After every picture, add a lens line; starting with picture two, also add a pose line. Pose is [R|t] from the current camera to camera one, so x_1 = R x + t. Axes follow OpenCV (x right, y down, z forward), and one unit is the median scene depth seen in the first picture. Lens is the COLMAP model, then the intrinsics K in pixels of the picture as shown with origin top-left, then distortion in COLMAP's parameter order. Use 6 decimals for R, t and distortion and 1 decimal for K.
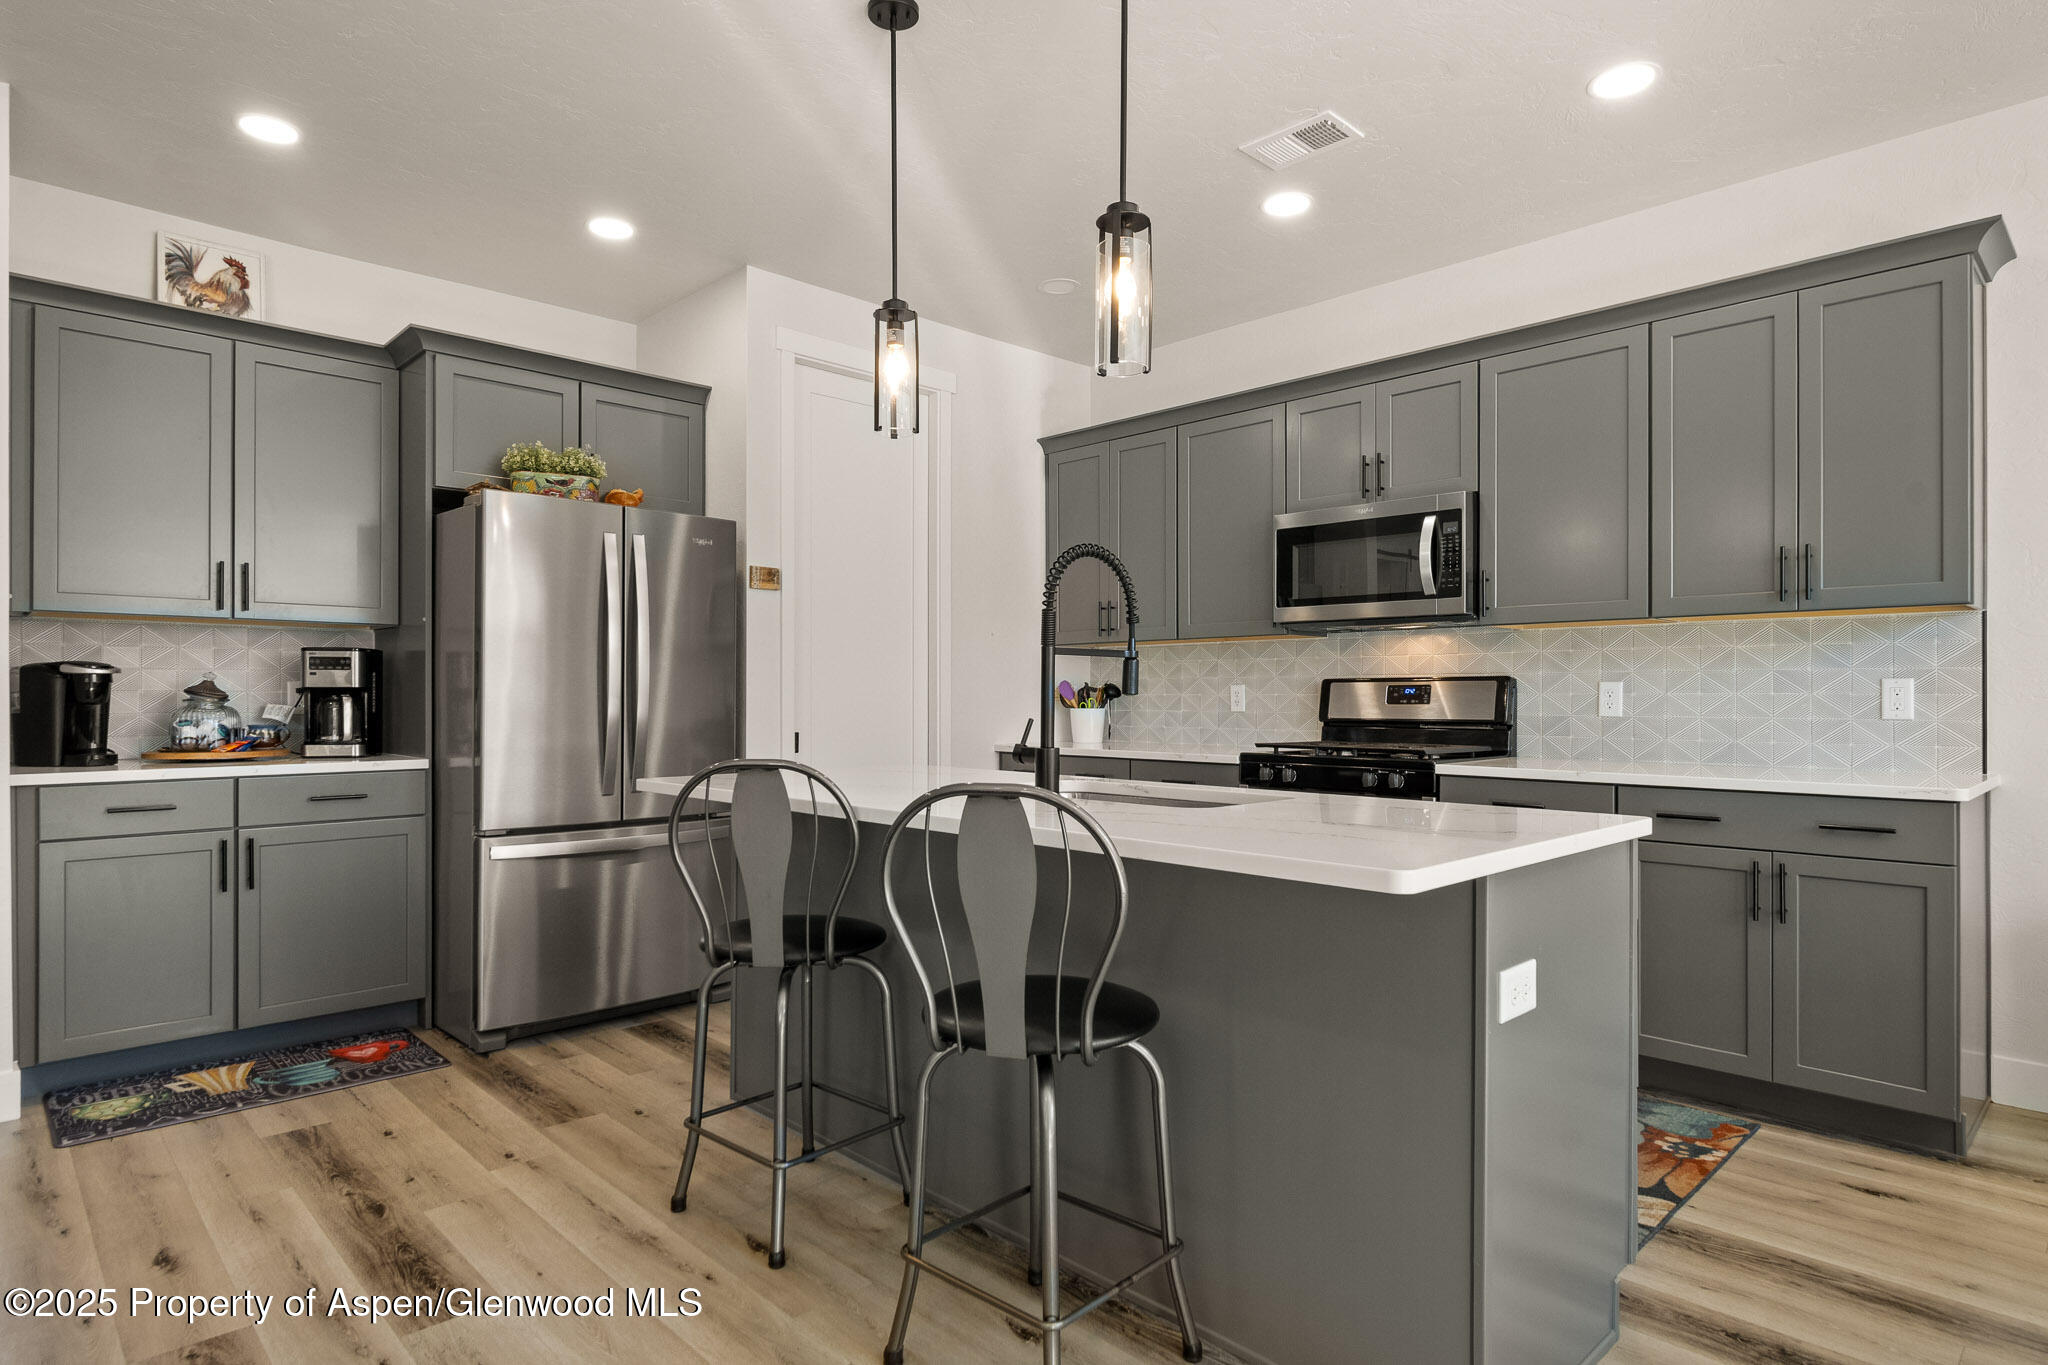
lens RADIAL K [[1089.2, 0, 1013.7], [0, 1089.2, 694.7], [0, 0, 1]] dist [-0.011844, 0.003364]
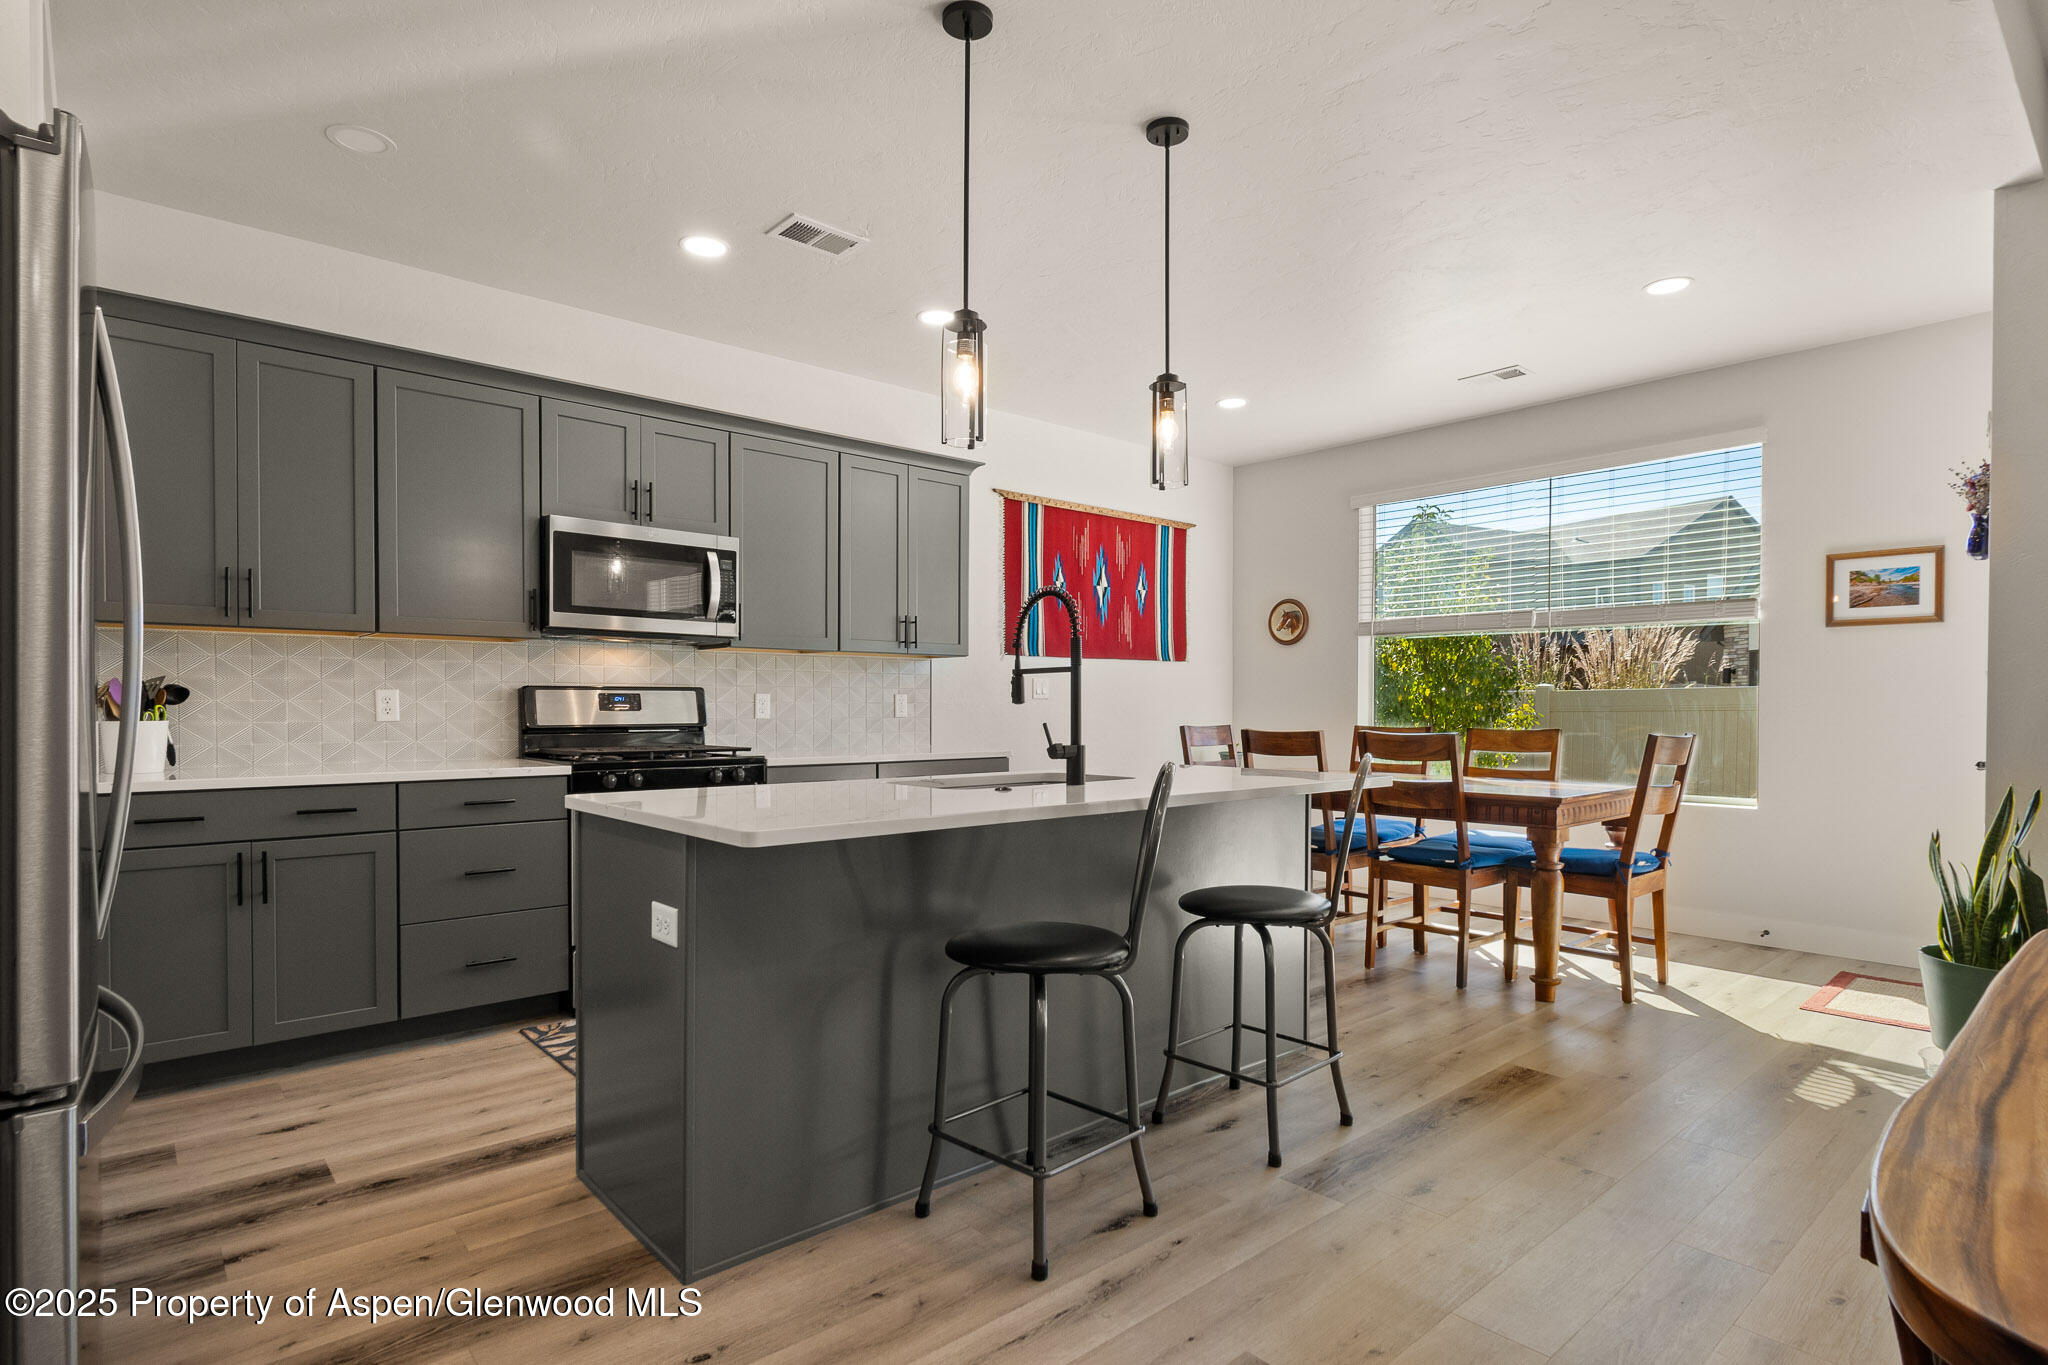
lens RADIAL K [[1041.8, 0, 991.4], [0, 1041.8, 705.2], [0, 0, 1]] dist [-0.001309, -0.001213]
pose [[0.068401, 0.003384, 0.997652, -0.668605], [0.000175, 0.999994, -0.003404, 0.006866], [-0.997658, 0.000407, 0.068400, 0.565673]]
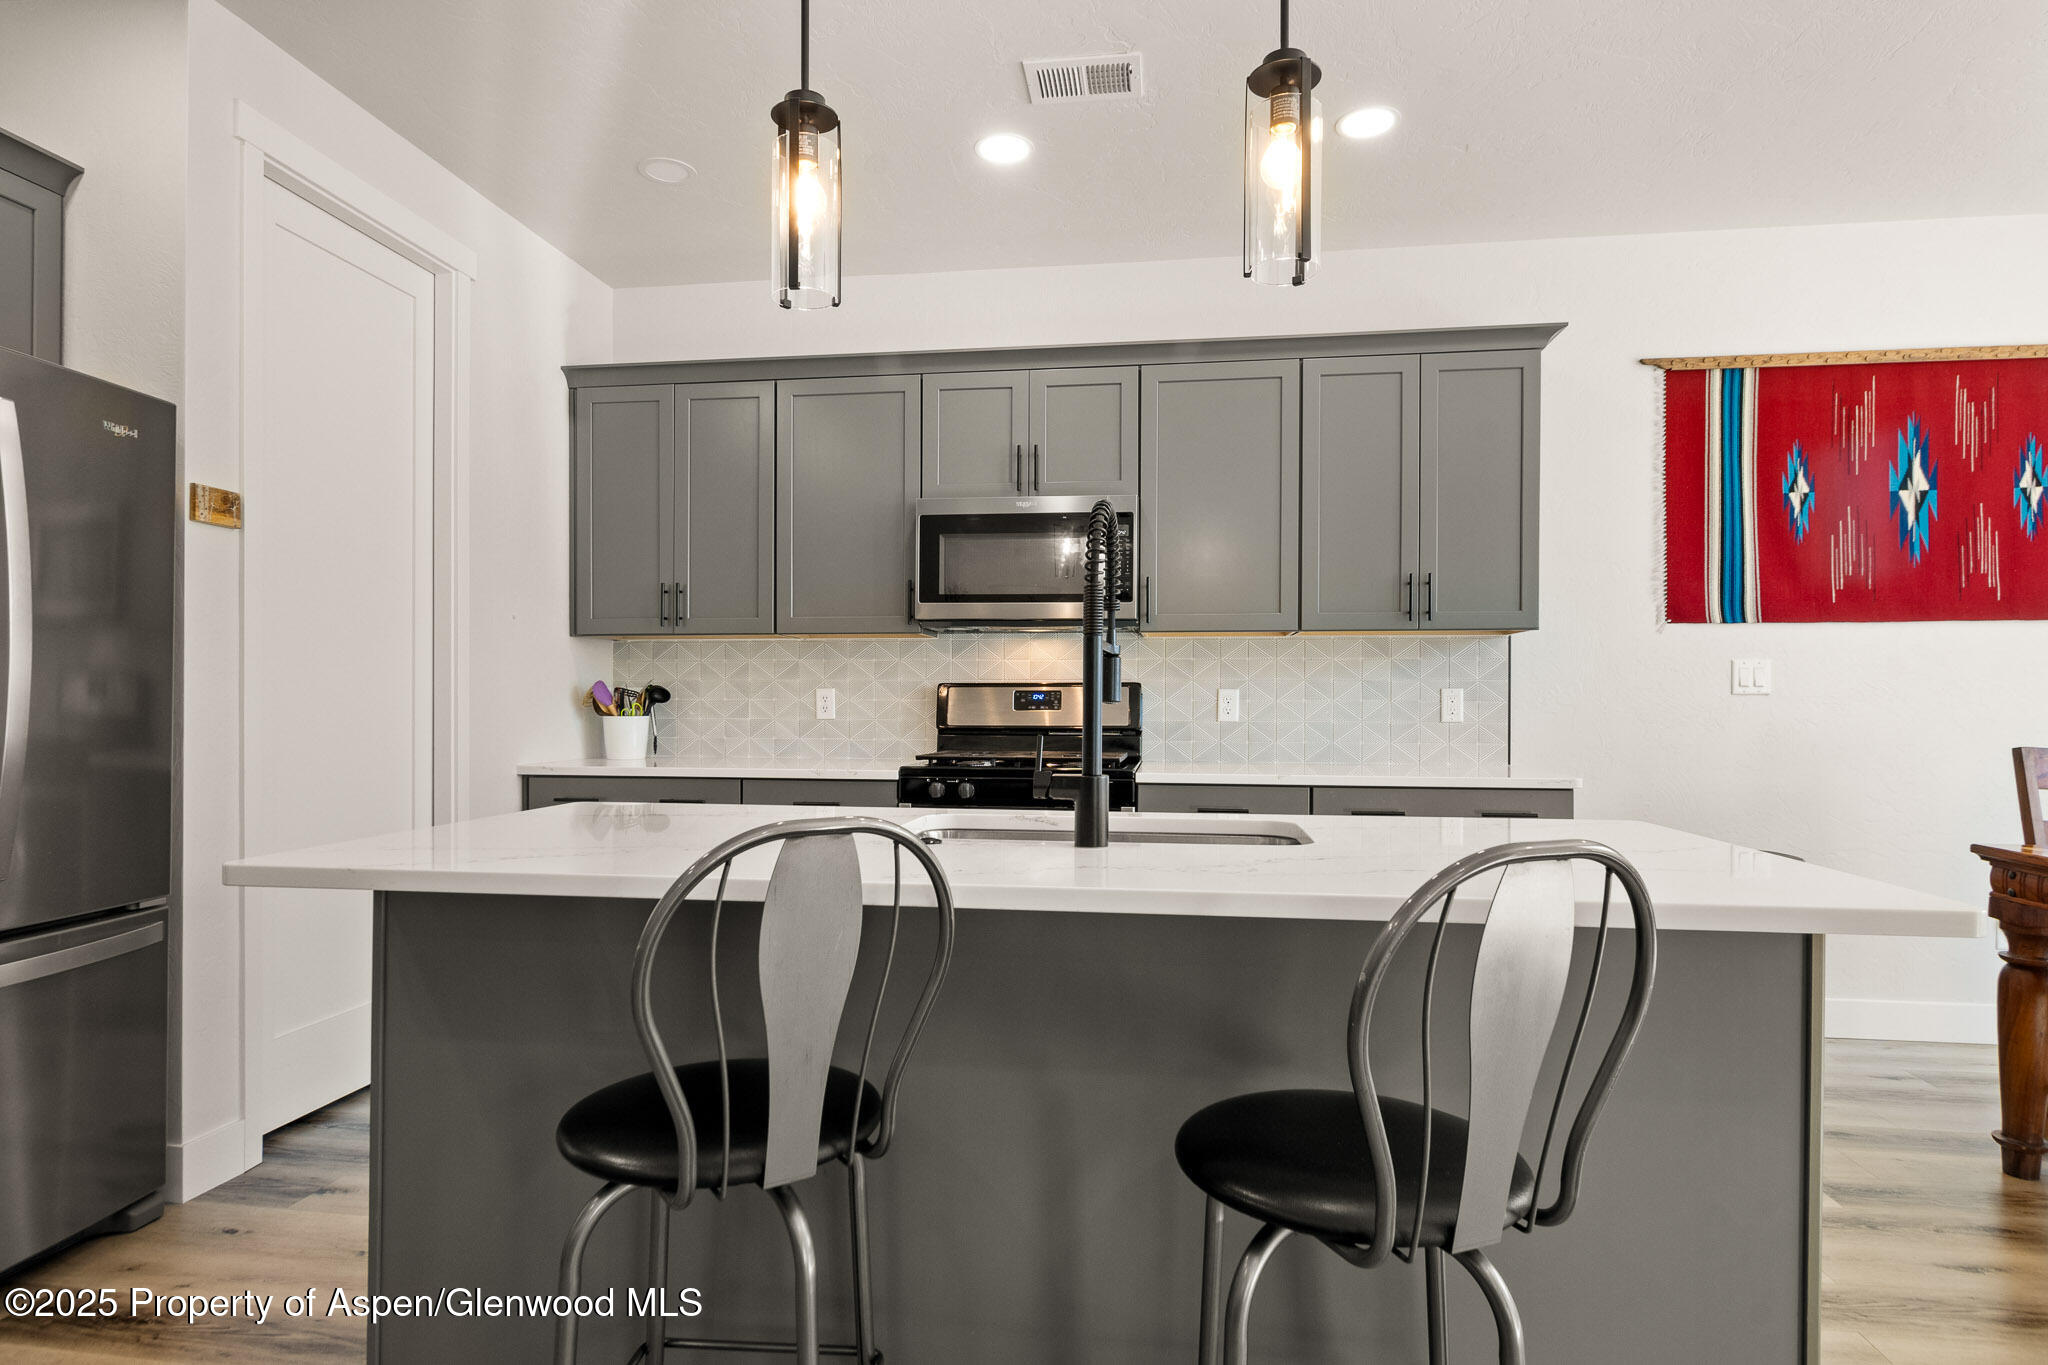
lens RADIAL K [[1089.2, 0, 998.6], [0, 1089.2, 692.5], [0, 0, 1]] dist [-0.011844, 0.003364]
pose [[0.794808, 0.006661, 0.606825, -0.253867], [-0.003101, 0.999971, -0.006916, -0.000232], [-0.606854, 0.003615, 0.794805, 0.259749]]
